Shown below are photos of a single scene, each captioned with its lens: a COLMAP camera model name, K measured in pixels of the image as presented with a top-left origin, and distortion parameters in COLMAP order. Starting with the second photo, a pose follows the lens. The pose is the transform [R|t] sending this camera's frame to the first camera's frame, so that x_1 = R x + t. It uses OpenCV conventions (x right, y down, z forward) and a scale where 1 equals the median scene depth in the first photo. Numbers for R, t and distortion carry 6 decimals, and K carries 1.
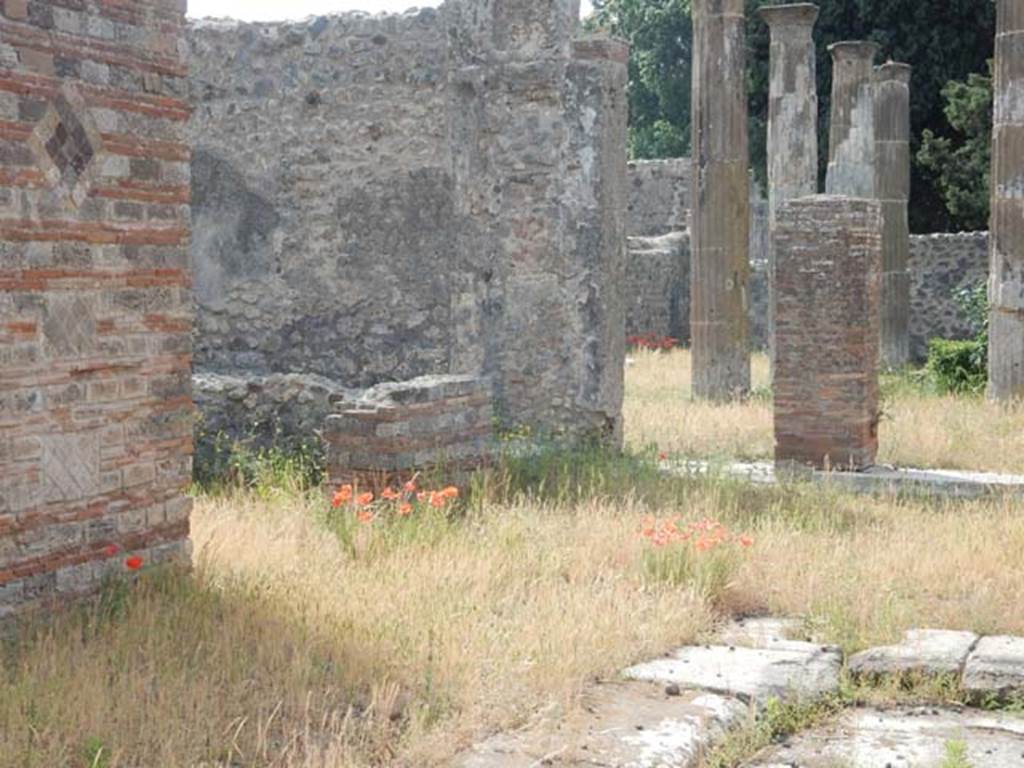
lens RADIAL K [[1760.8, 0, 512.0], [0, 1760.8, 384.0], [0, 0, 1]] dist [-0.006699, -0.085261]
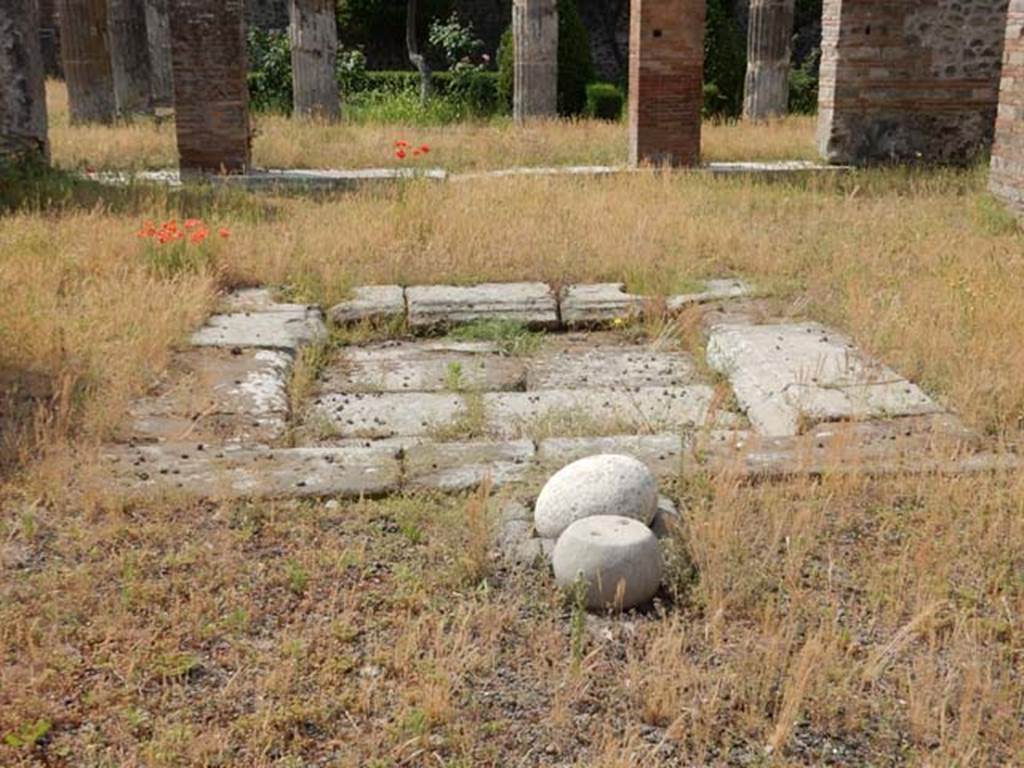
lens RADIAL K [[1227.3, 0, 512.0], [0, 1227.3, 384.0], [0, 0, 1]] dist [0.002546, -0.003316]
pose [[0.873988, -0.132178, 0.467625, -0.100398], [0.023673, 0.972735, 0.230708, -0.007998], [-0.485370, -0.190566, 0.853288, 0.053731]]
